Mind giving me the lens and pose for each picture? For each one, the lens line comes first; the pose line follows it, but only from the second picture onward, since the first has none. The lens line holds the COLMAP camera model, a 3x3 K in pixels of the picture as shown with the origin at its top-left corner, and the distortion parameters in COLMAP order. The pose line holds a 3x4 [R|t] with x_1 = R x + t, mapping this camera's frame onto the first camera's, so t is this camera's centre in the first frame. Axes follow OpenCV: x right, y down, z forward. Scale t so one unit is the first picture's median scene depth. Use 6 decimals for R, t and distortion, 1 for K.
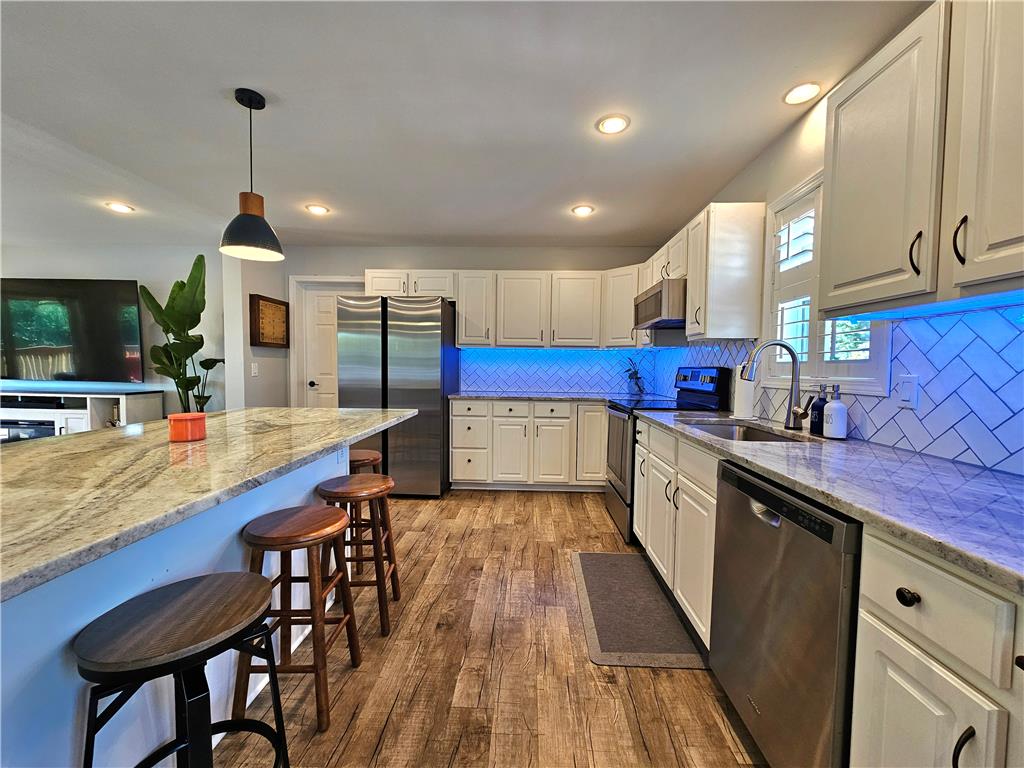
lens RADIAL K [[415.7, 0, 513.3], [0, 415.7, 384.7], [0, 0, 1]] dist [-0.000191, -0.001329]
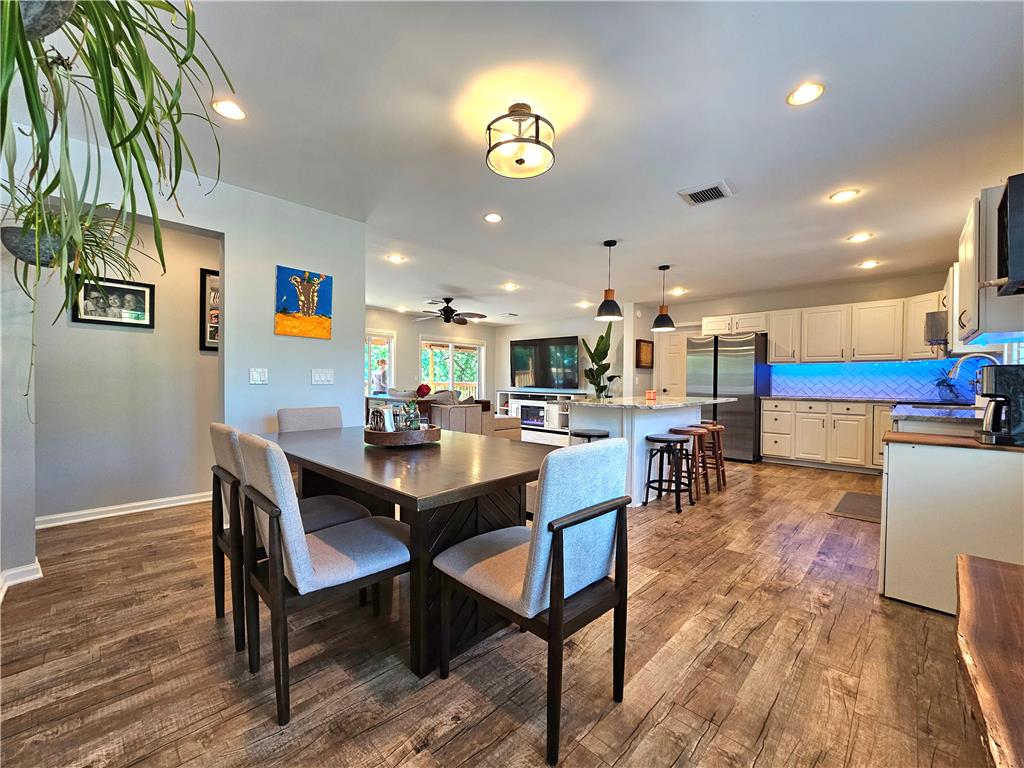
lens RADIAL K [[415.7, 0, 513.3], [0, 415.7, 391.3], [0, 0, 1]] dist [-0.000191, -0.001329]
pose [[0.749391, 0.006467, -0.662096, 0.167315], [-0.026247, 0.999456, -0.019946, 0.058318], [0.661607, 0.032325, 0.749153, -0.706858]]
